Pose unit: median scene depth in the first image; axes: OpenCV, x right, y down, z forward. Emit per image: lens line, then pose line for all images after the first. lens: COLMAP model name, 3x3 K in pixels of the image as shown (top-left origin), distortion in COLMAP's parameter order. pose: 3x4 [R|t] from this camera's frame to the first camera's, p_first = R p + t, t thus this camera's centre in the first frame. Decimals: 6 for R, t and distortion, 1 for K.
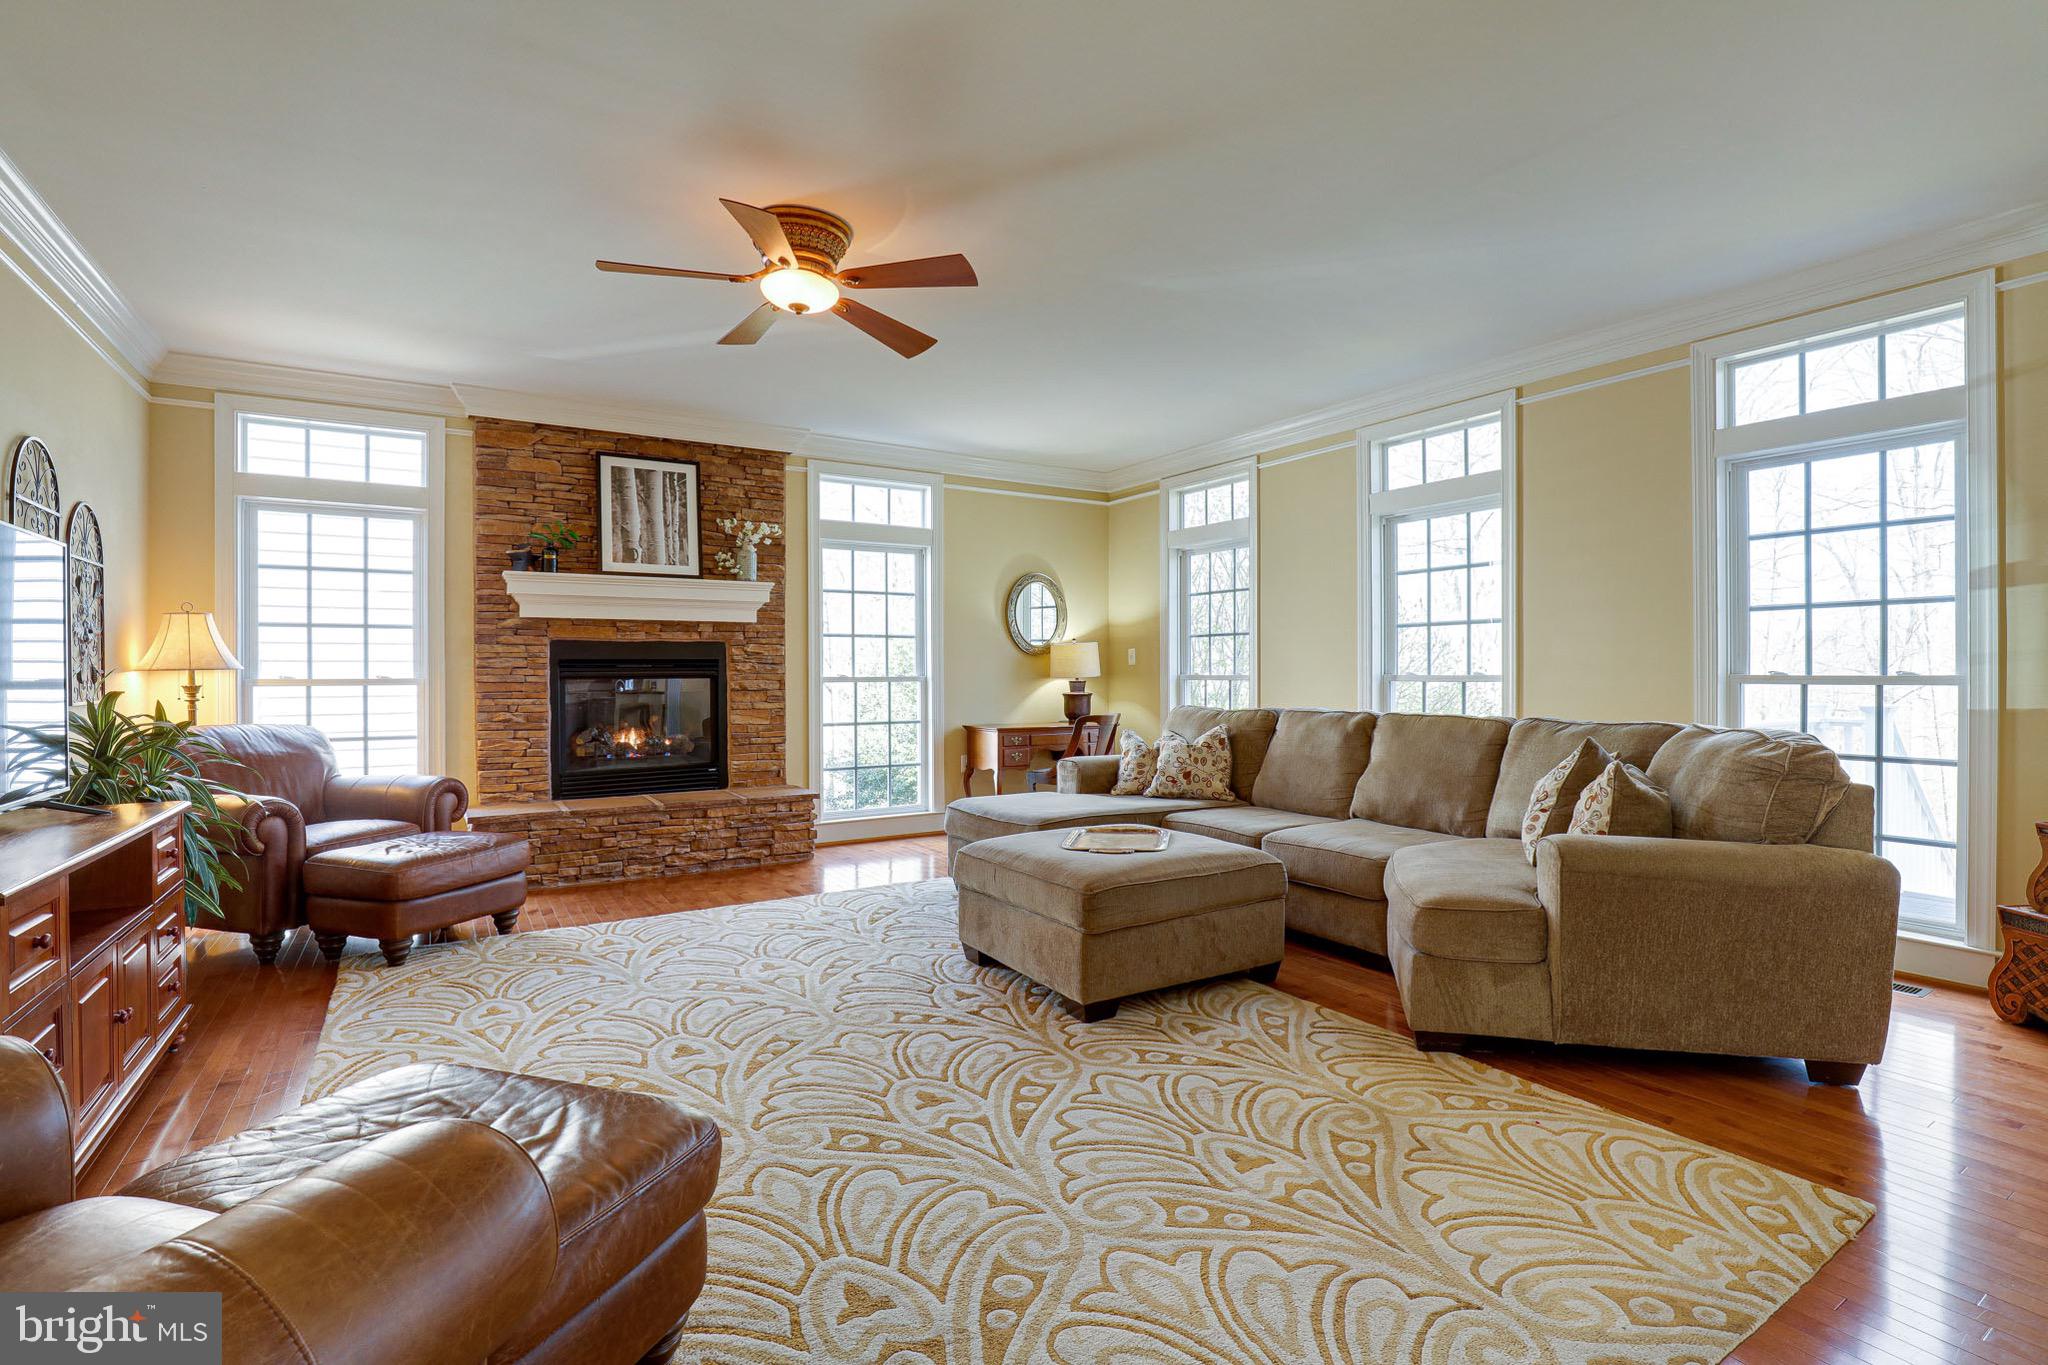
lens RADIAL K [[945.0, 0, 1026.2], [0, 945.0, 678.7], [0, 0, 1]] dist [-0.028281, 0.001678]
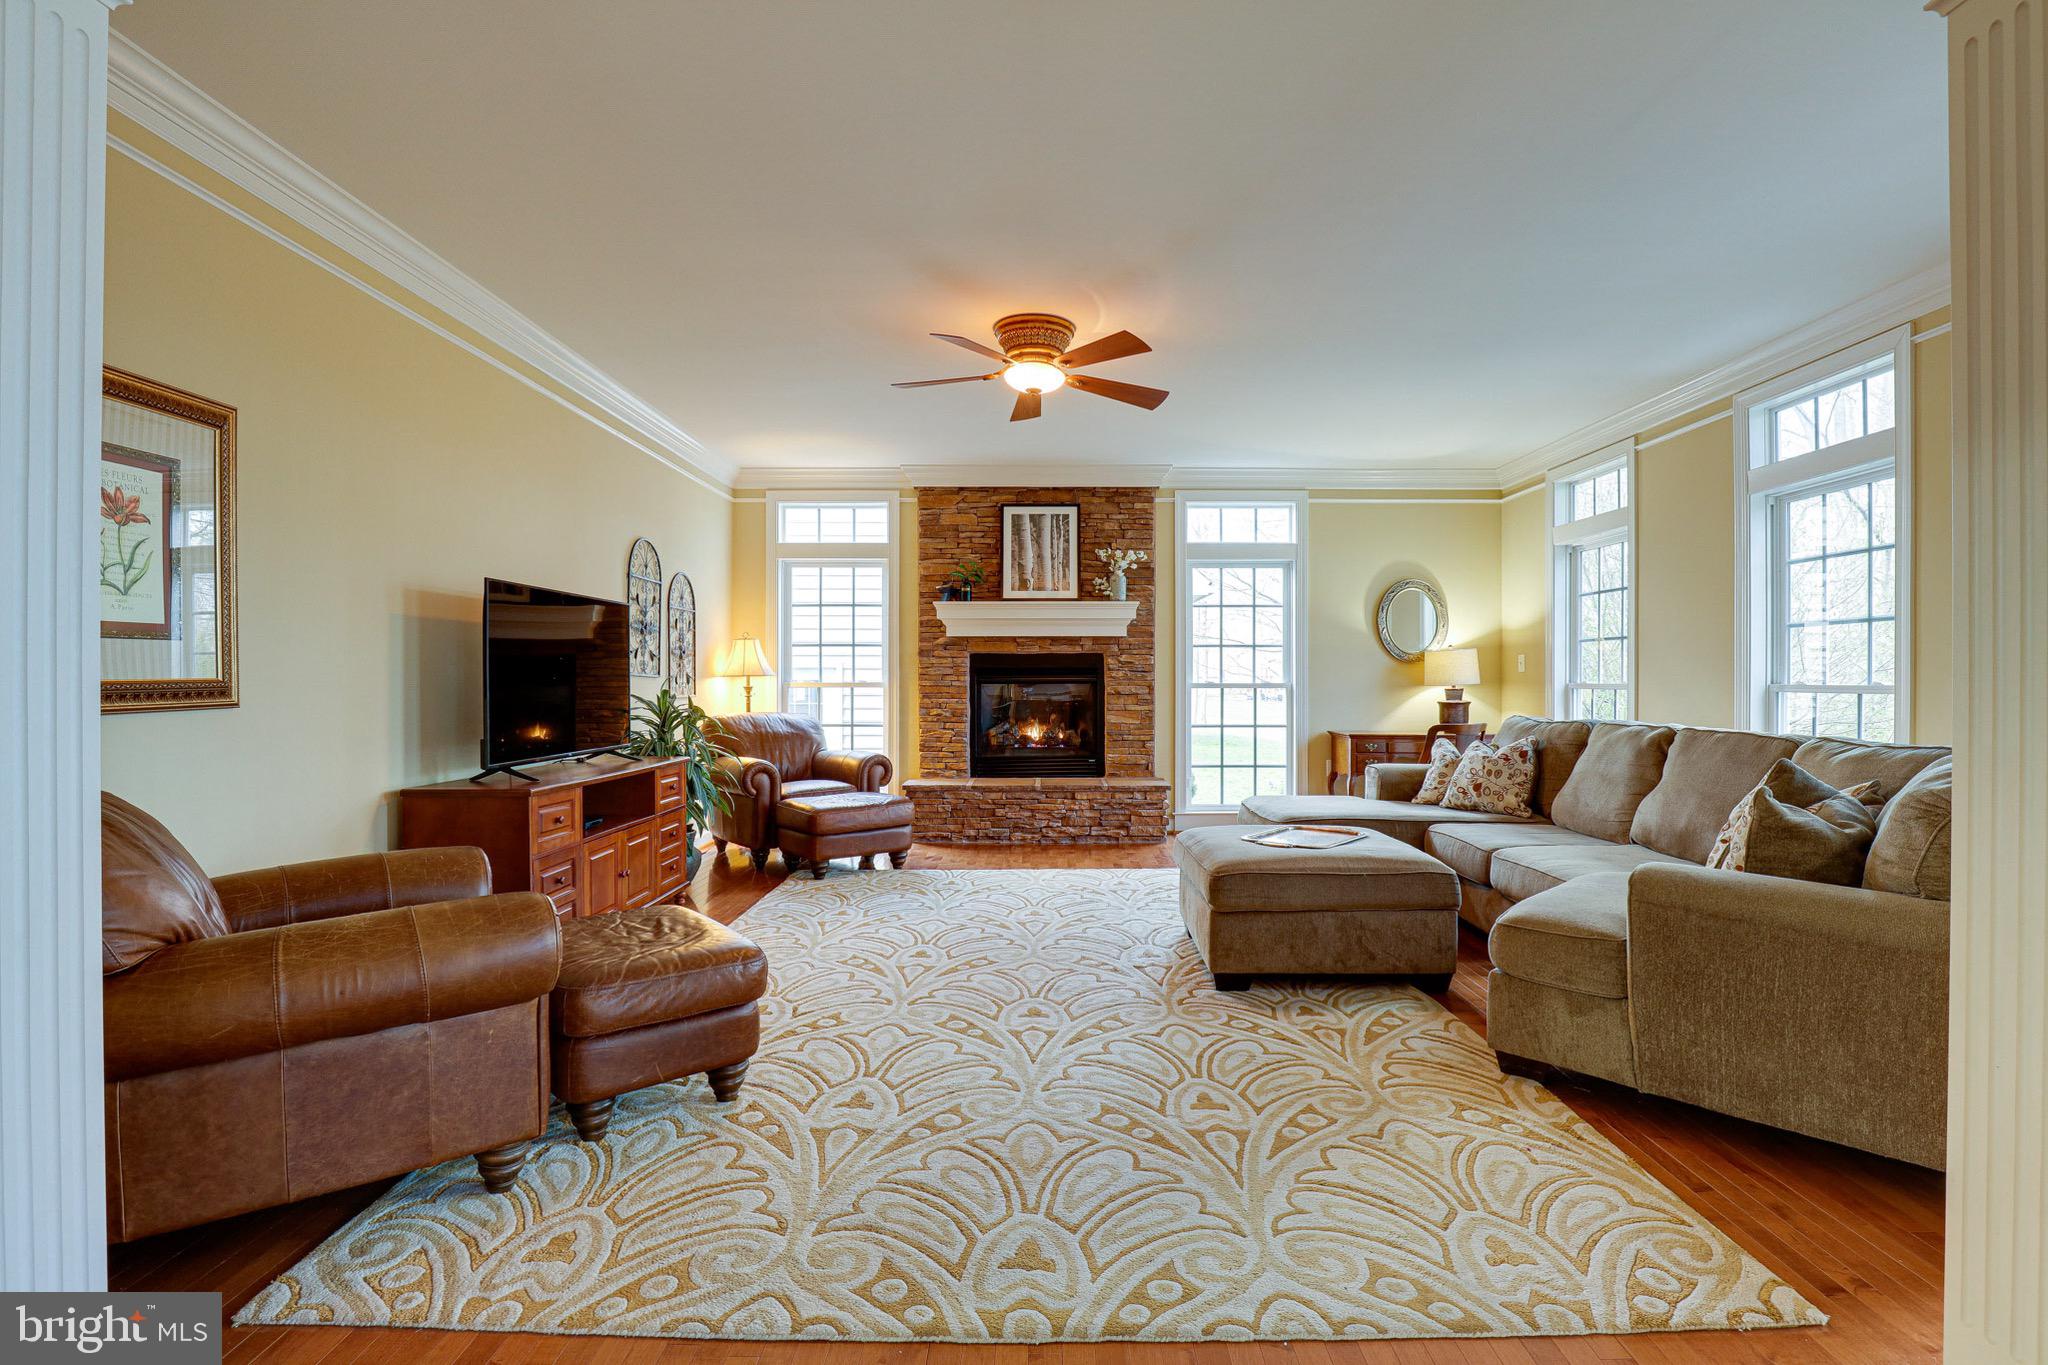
lens RADIAL K [[945.0, 0, 1068.6], [0, 945.0, 684.8], [0, 0, 1]] dist [-0.028281, 0.001678]
pose [[0.848963, 0.006572, -0.528412, 0.363193], [-0.006514, 0.999977, 0.001972, -0.001808], [0.528412, 0.001768, 0.848986, -0.039757]]
